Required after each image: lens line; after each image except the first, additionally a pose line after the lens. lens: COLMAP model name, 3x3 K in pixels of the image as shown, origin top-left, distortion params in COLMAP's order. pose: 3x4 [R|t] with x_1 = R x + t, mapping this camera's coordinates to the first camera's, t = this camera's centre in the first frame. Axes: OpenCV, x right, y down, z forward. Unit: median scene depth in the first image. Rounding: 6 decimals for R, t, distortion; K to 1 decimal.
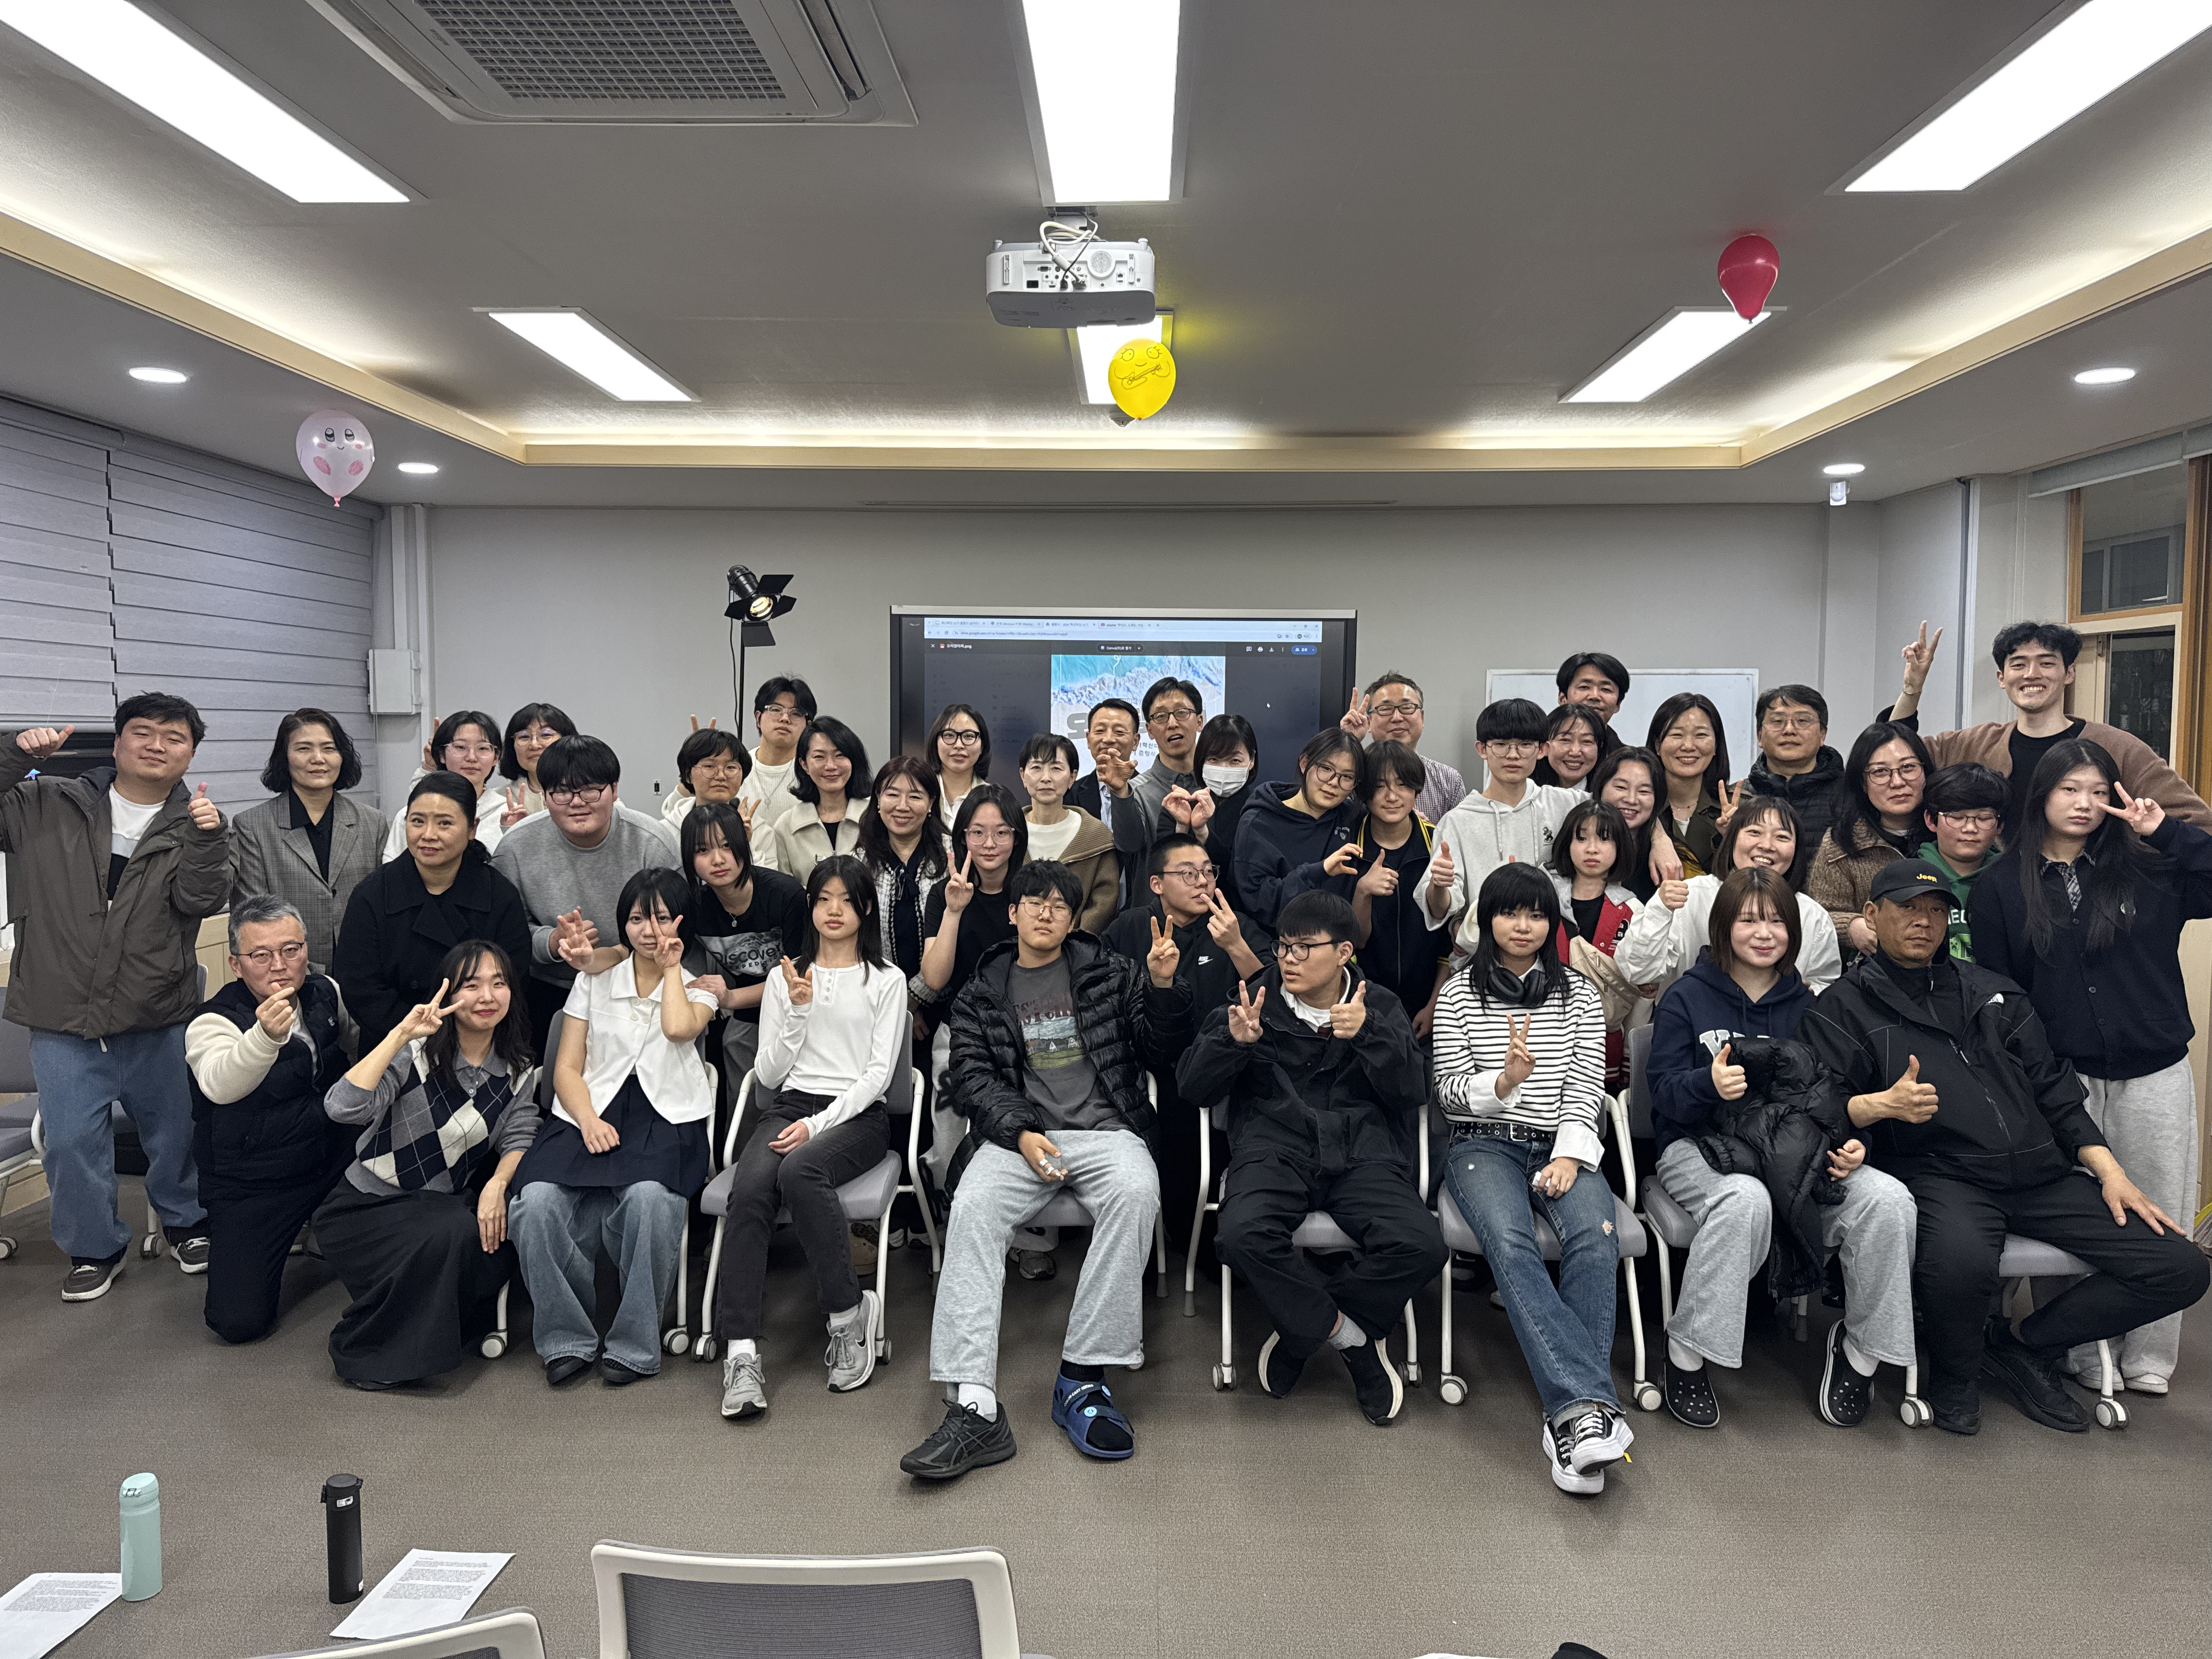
lens RADIAL K [[1547.7, 0, 1133.1], [0, 1547.7, 745.3], [0, 0, 1]] dist [0.121133, -0.180057]
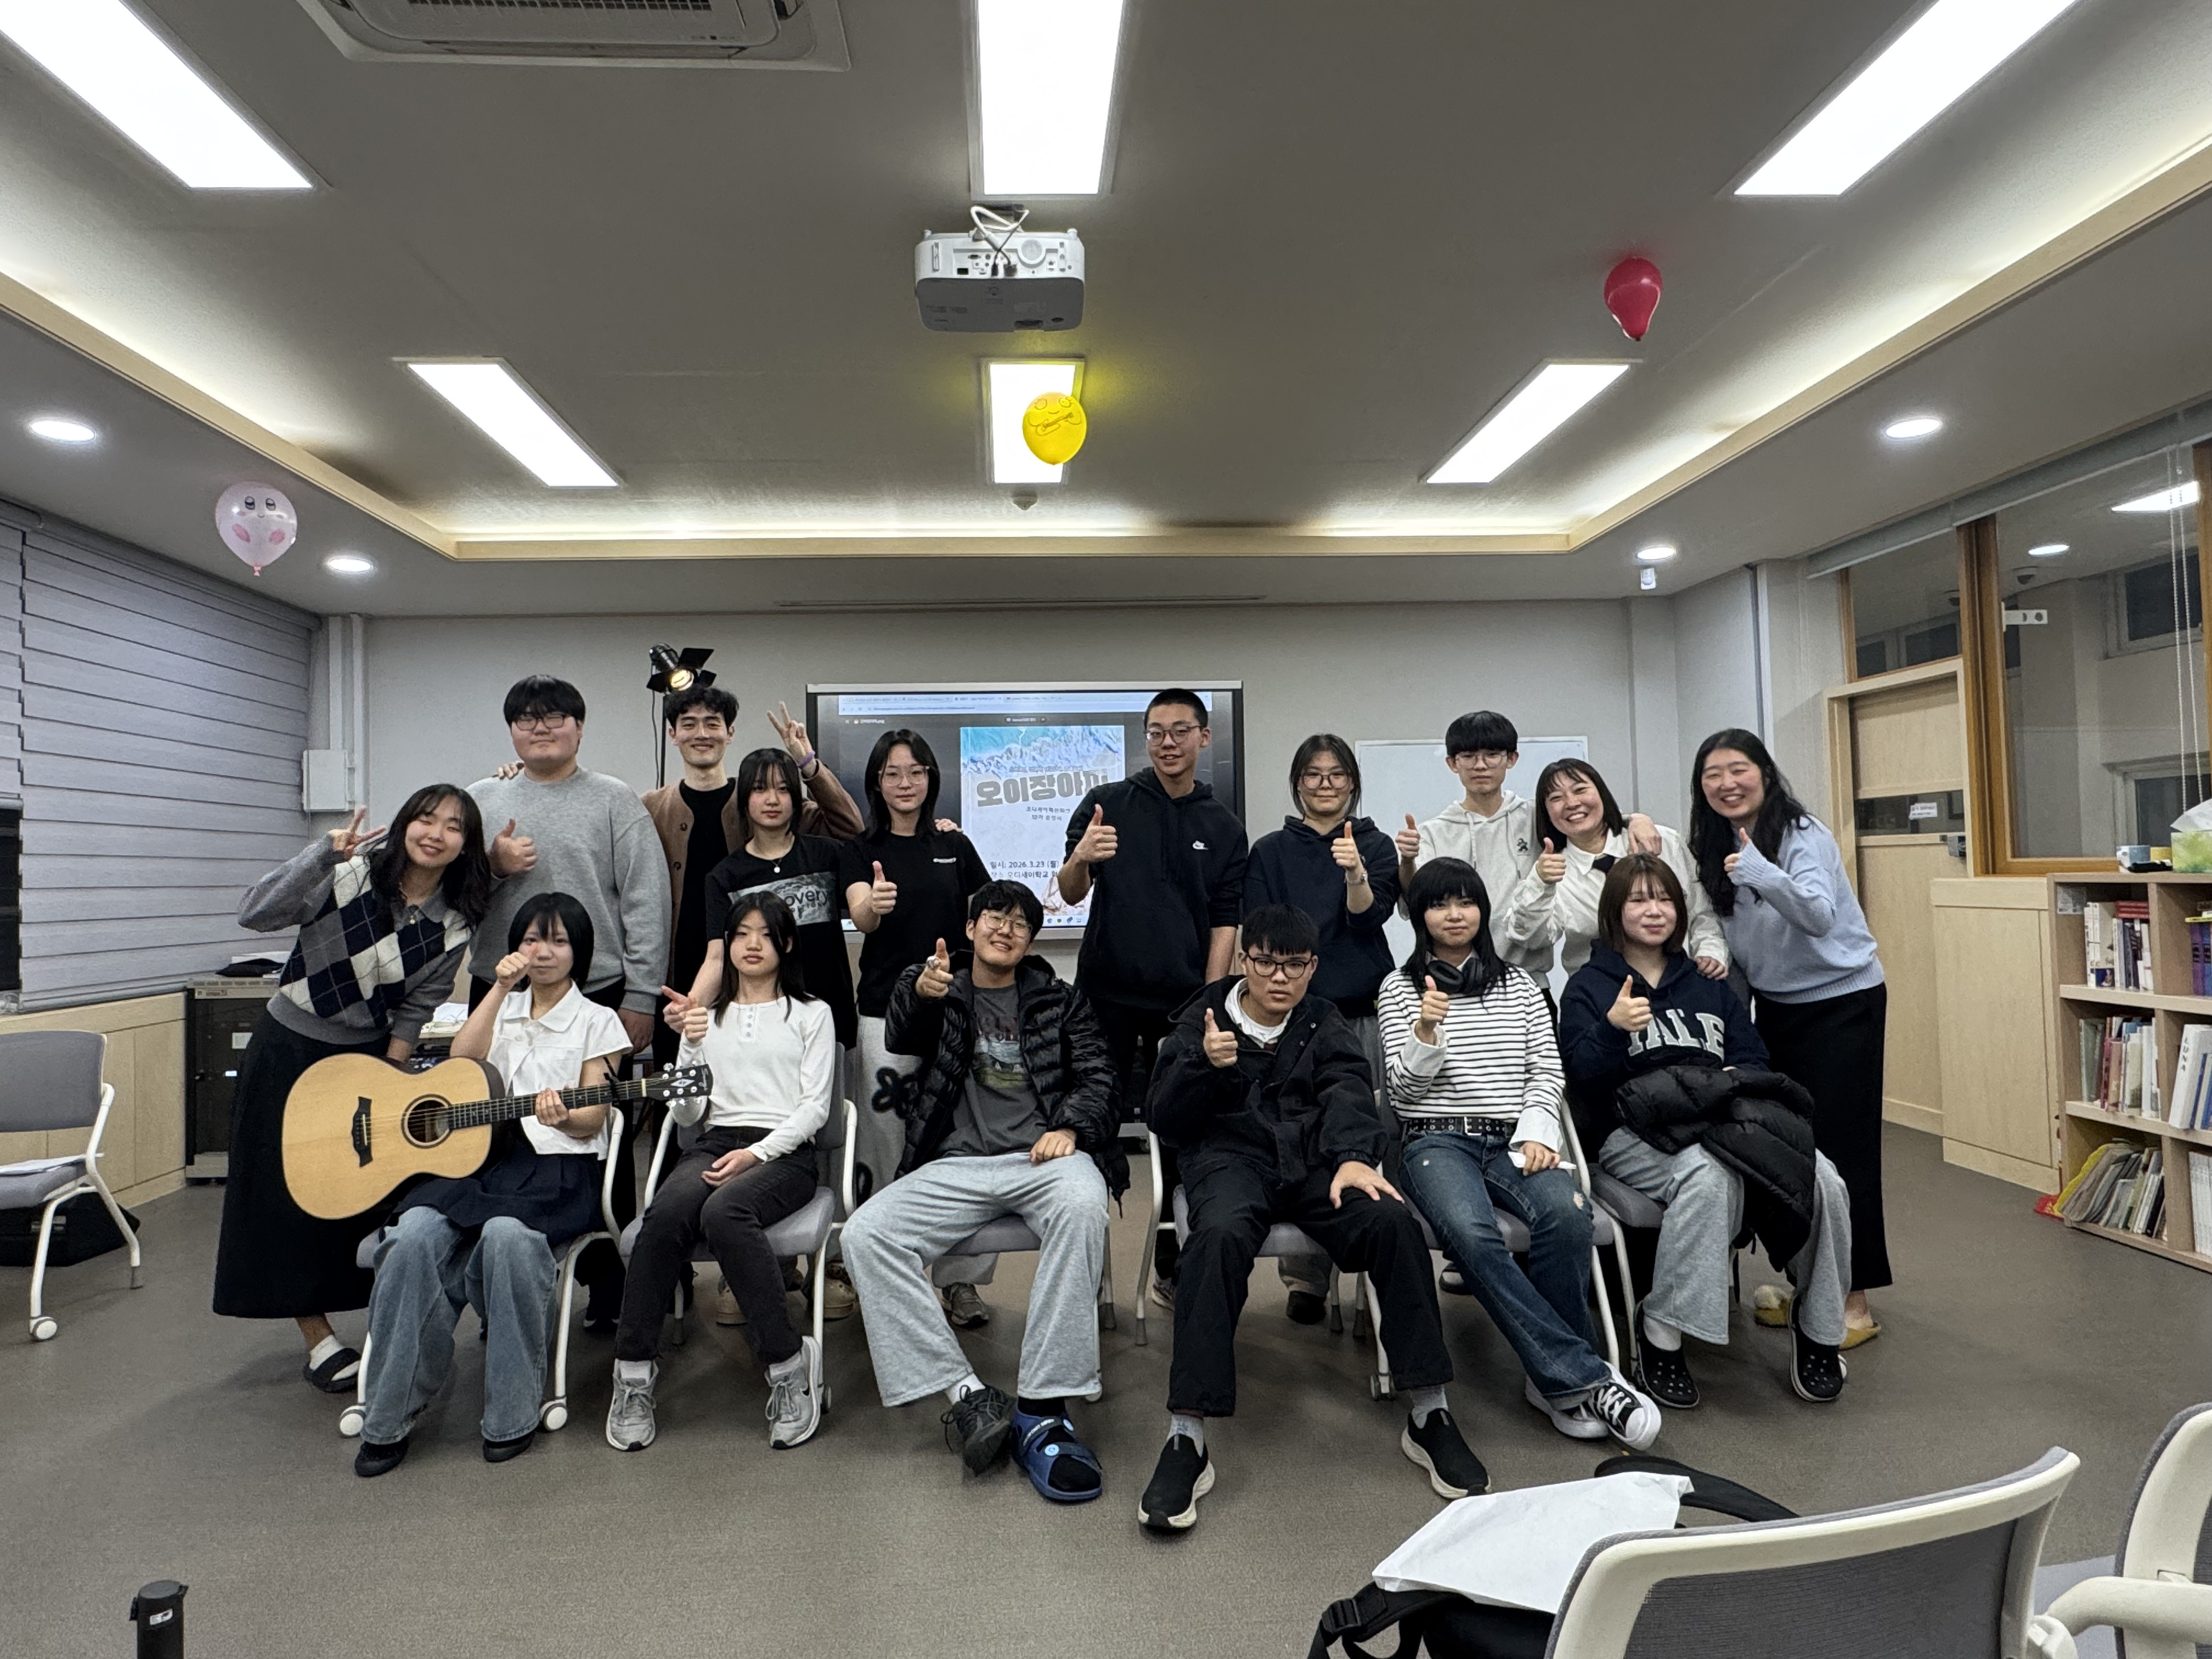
lens RADIAL K [[1299.0, 0, 1122.4], [0, 1299.0, 768.9], [0, 0, 1]] dist [0.000135, 0.002520]
pose [[0.995536, -0.020178, 0.092201, -0.035022], [0.028403, 0.995646, -0.088785, 0.073478], [-0.090008, 0.091008, 0.991774, 0.153802]]
